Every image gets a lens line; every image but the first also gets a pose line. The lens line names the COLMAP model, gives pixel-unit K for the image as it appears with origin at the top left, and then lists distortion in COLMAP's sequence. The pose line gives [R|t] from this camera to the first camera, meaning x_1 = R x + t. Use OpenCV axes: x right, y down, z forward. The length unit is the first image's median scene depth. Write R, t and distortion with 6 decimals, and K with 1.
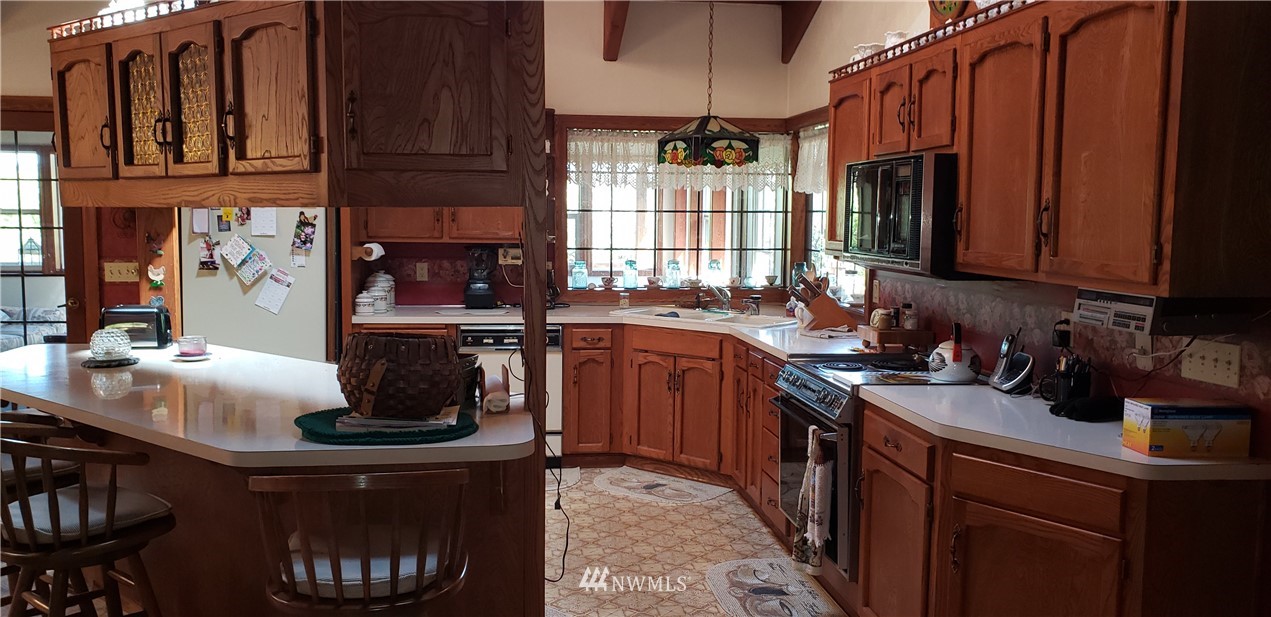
lens RADIAL K [[988.9, 0, 635.5], [0, 988.9, 308.5], [0, 0, 1]] dist [0.115635, -0.226132]
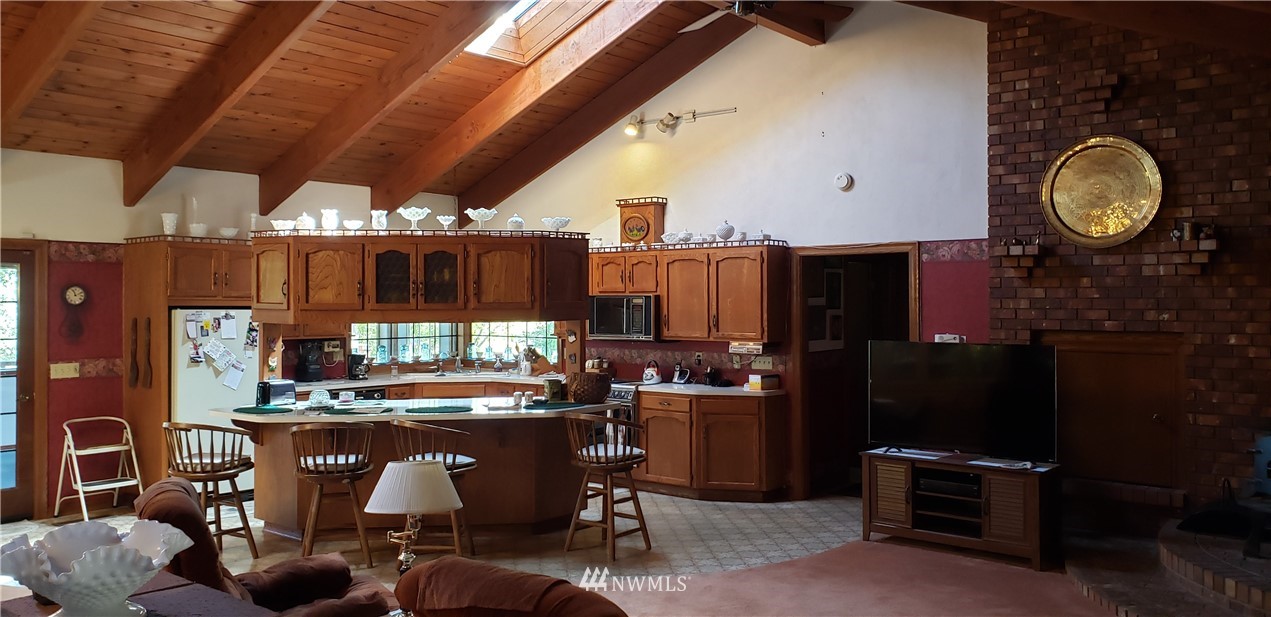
lens RADIAL K [[976.2, 0, 620.0], [0, 976.2, 308.8], [0, 0, 1]] dist [0.002124, 0.005888]
pose [[0.718951, -0.014686, 0.694905, -1.391599], [0.074954, 0.995585, -0.056508, 0.016073], [-0.691007, 0.092713, 0.716878, -0.691791]]
